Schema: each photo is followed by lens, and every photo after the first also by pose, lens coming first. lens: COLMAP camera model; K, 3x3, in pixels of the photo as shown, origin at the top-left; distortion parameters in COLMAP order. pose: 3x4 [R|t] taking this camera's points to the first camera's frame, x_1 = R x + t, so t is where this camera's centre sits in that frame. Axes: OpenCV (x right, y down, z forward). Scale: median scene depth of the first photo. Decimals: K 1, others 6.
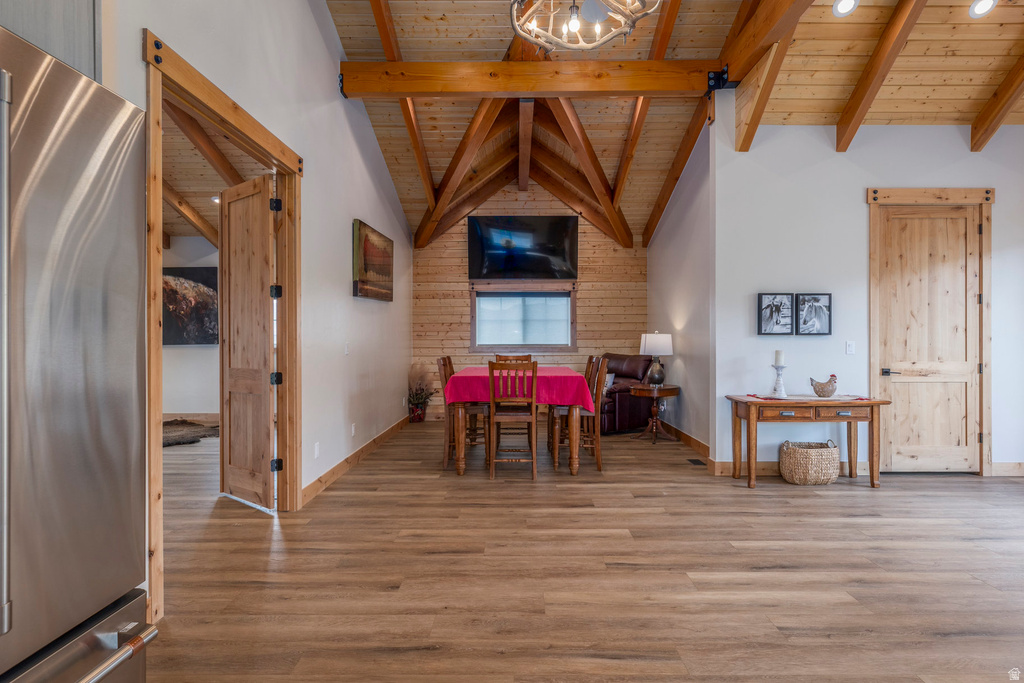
lens RADIAL K [[580.6, 0, 514.1], [0, 580.6, 338.5], [0, 0, 1]] dist [0.007331, -0.001608]
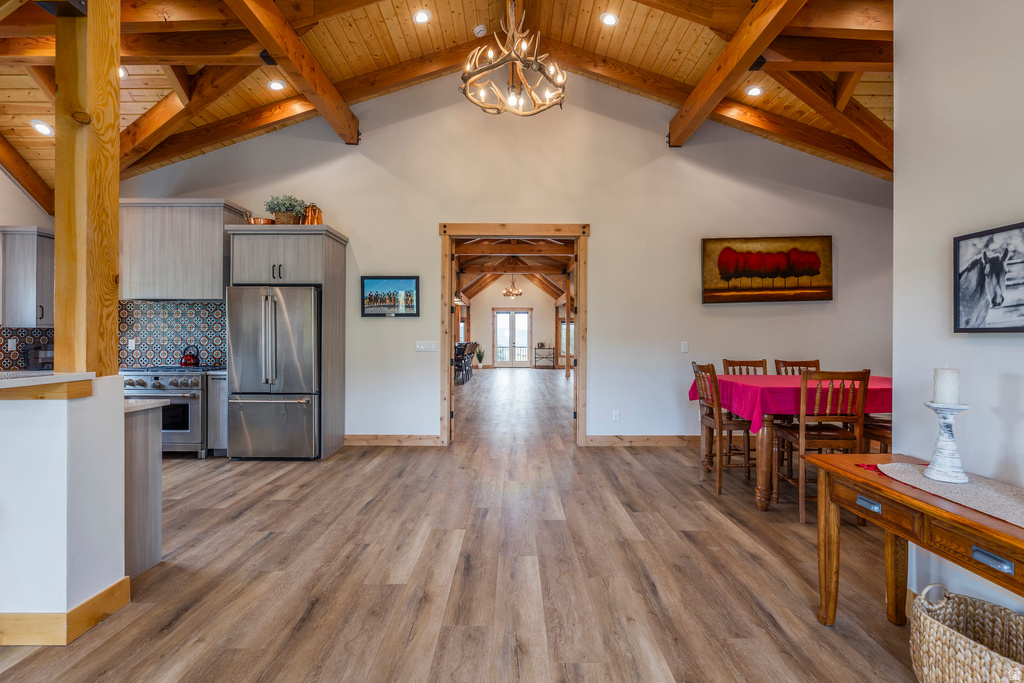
lens RADIAL K [[509.1, 0, 515.1], [0, 509.1, 342.4], [0, 0, 1]] dist [-0.003599, 0.000245]
pose [[-0.032697, 0.007982, -0.999433, 1.318837], [-0.002727, 0.999964, 0.008075, -0.002476], [0.999462, 0.002990, -0.032674, 1.100830]]
